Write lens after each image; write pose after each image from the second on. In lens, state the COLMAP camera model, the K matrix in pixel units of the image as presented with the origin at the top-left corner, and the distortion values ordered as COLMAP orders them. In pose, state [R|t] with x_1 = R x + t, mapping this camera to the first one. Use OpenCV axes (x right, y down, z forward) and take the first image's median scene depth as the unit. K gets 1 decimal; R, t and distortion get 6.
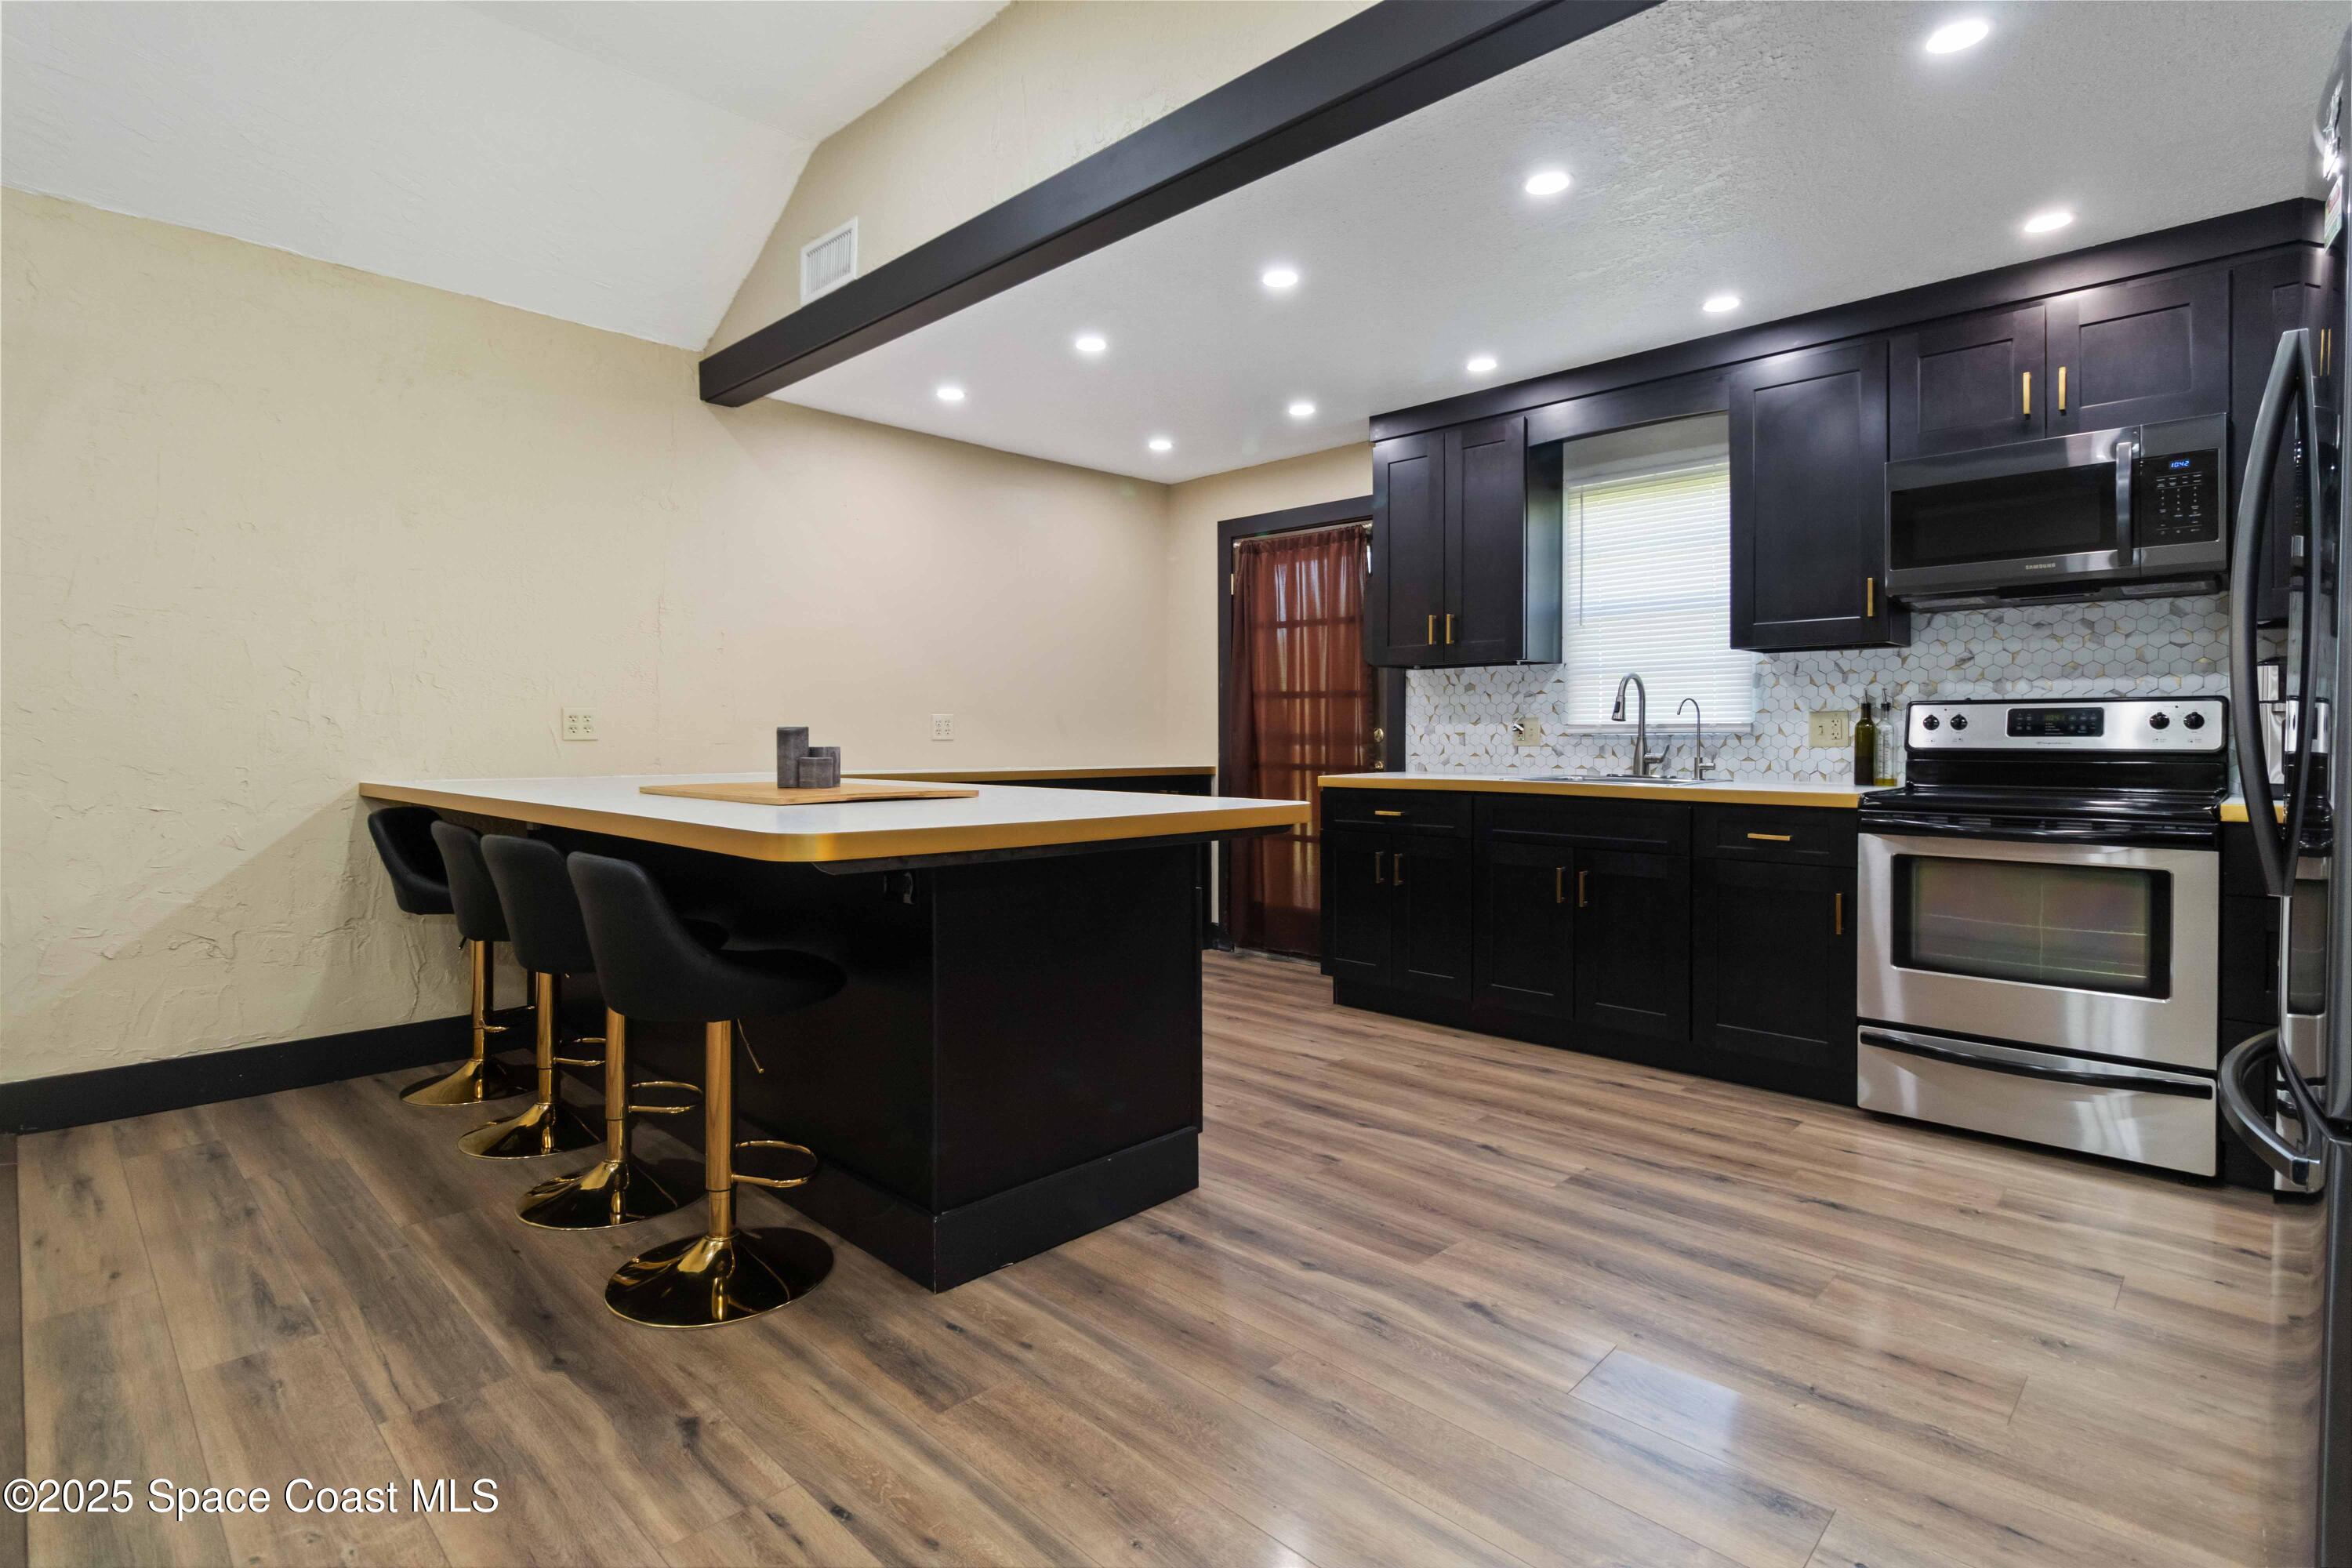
lens RADIAL K [[1133.2, 0, 1179.8], [0, 1133.2, 761.6], [0, 0, 1]] dist [-0.003144, -0.000645]
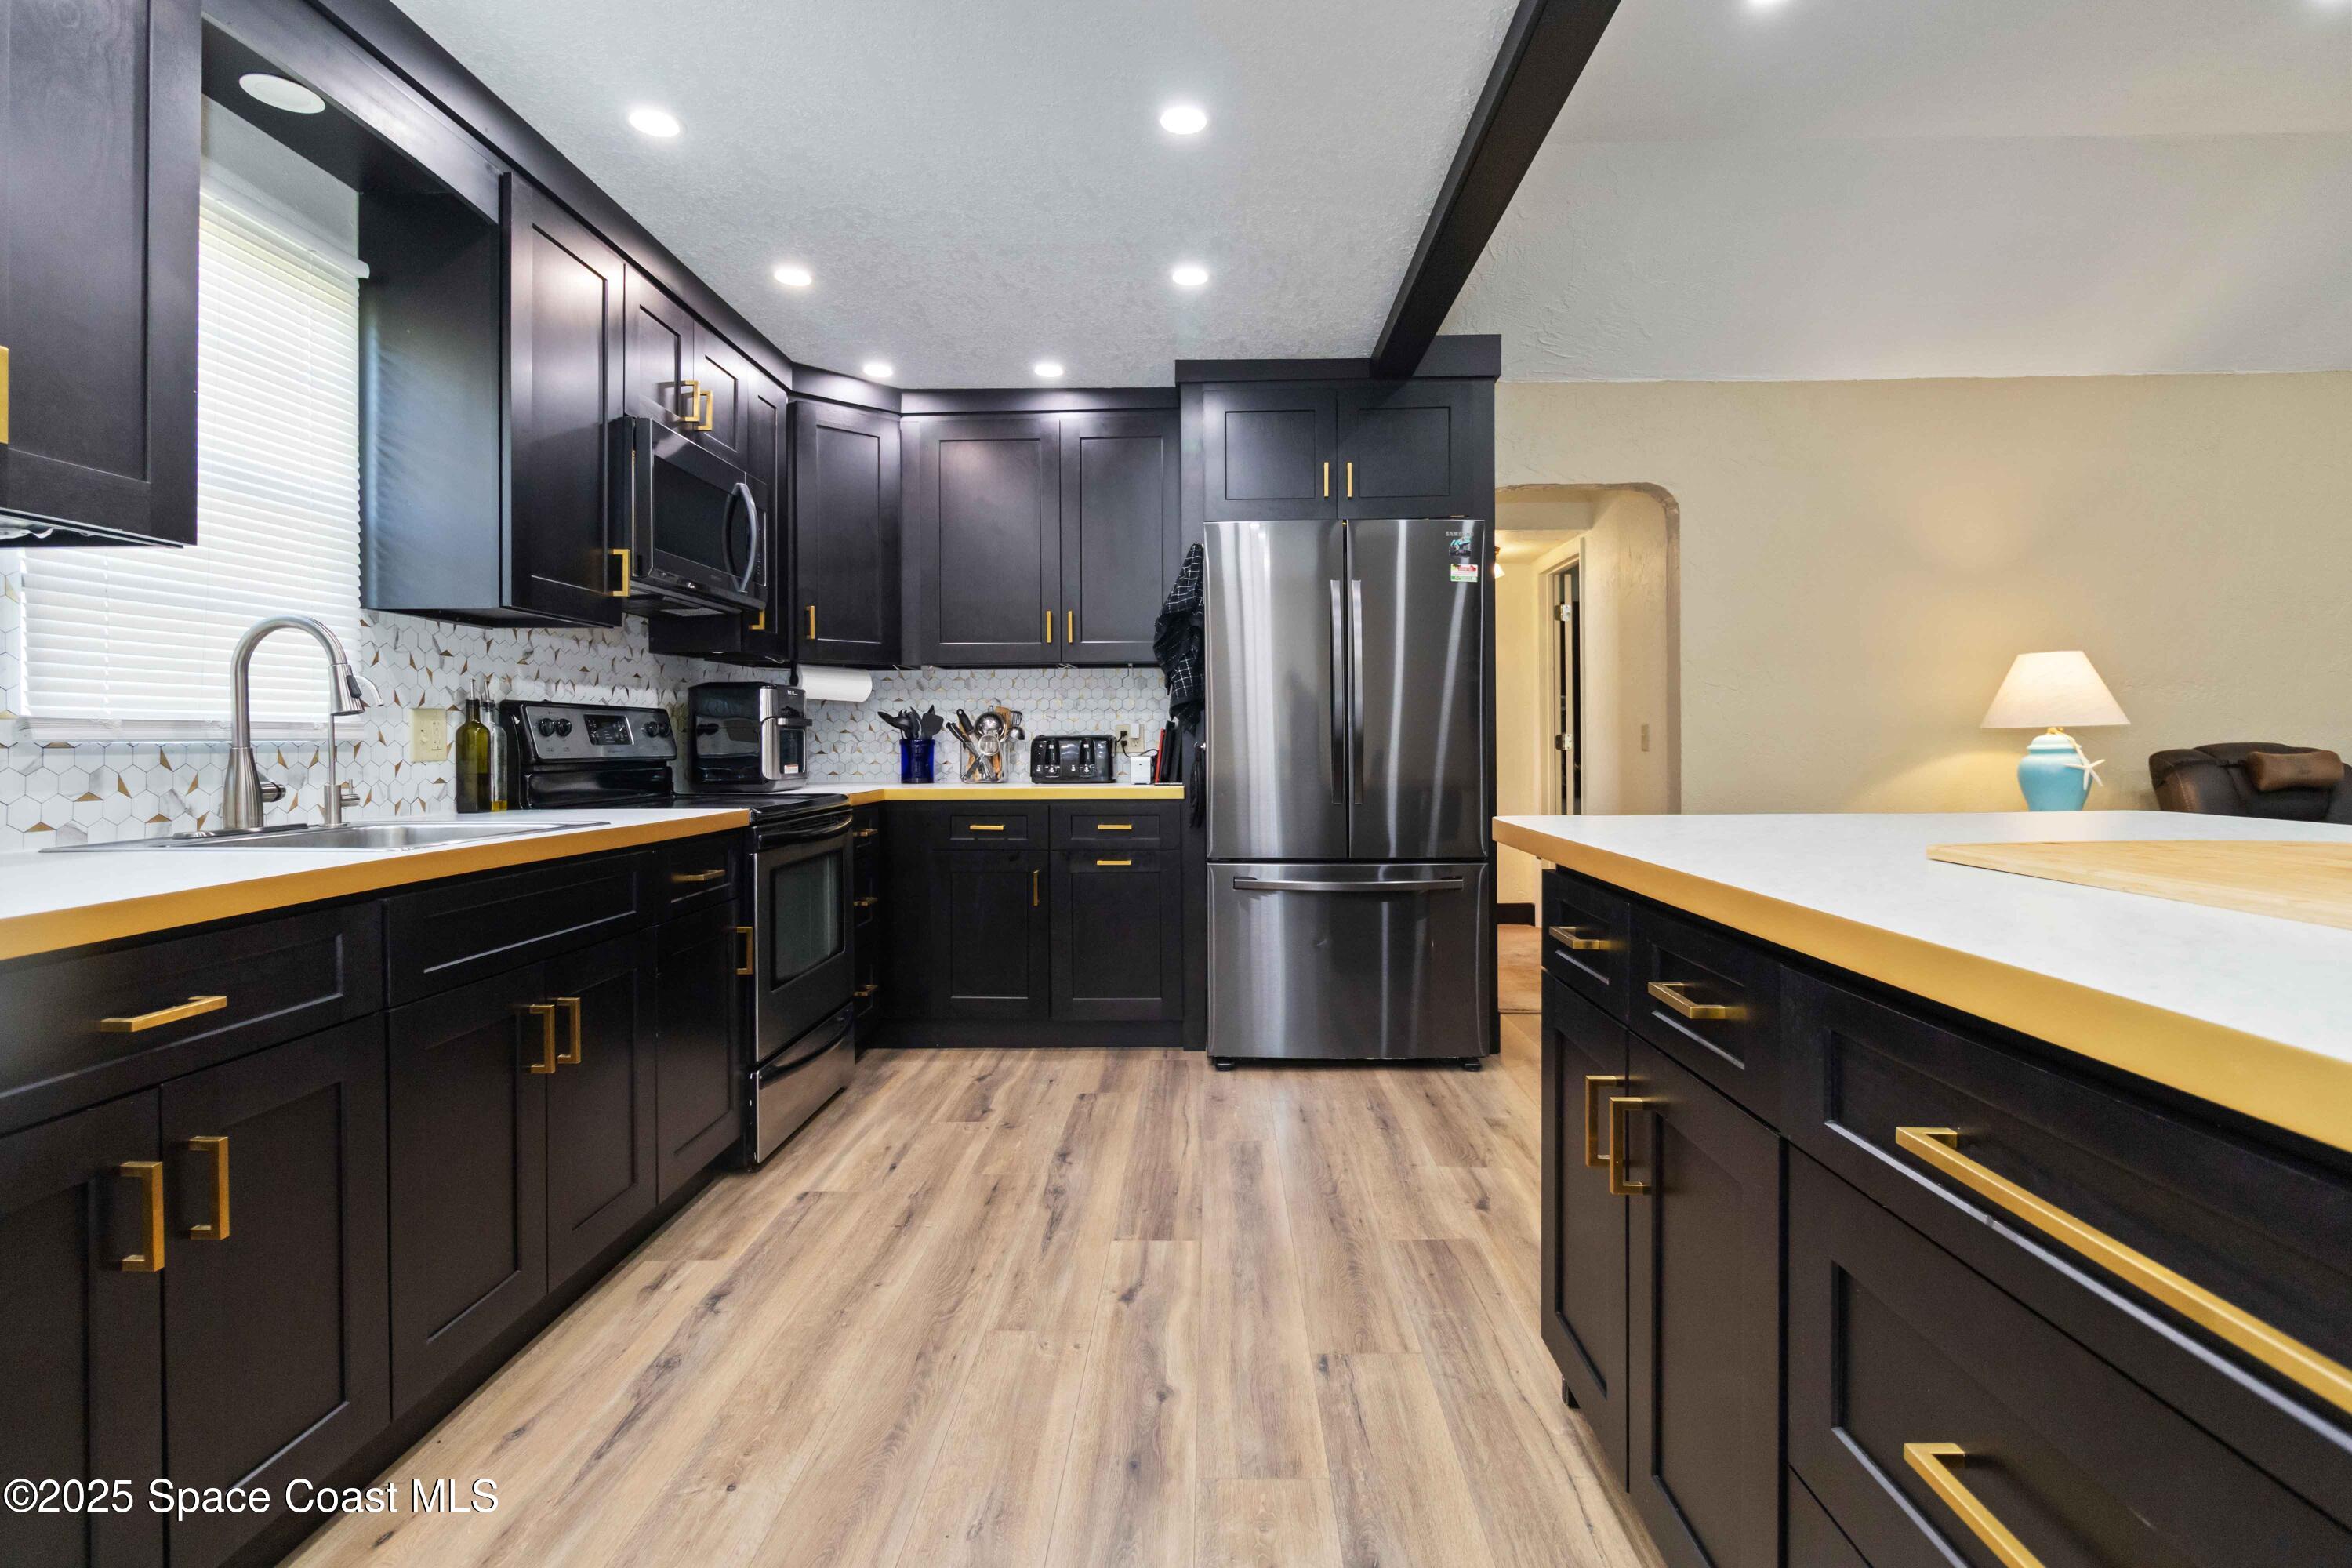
lens RADIAL K [[1133.2, 0, 1188.4], [0, 1133.2, 741.2], [0, 0, 1]] dist [-0.003144, -0.000645]
pose [[-0.679542, 0.002418, 0.733632, -0.272644], [0.021633, 0.999626, 0.016743, -0.031014], [-0.733317, 0.027249, -0.679340, 1.327471]]
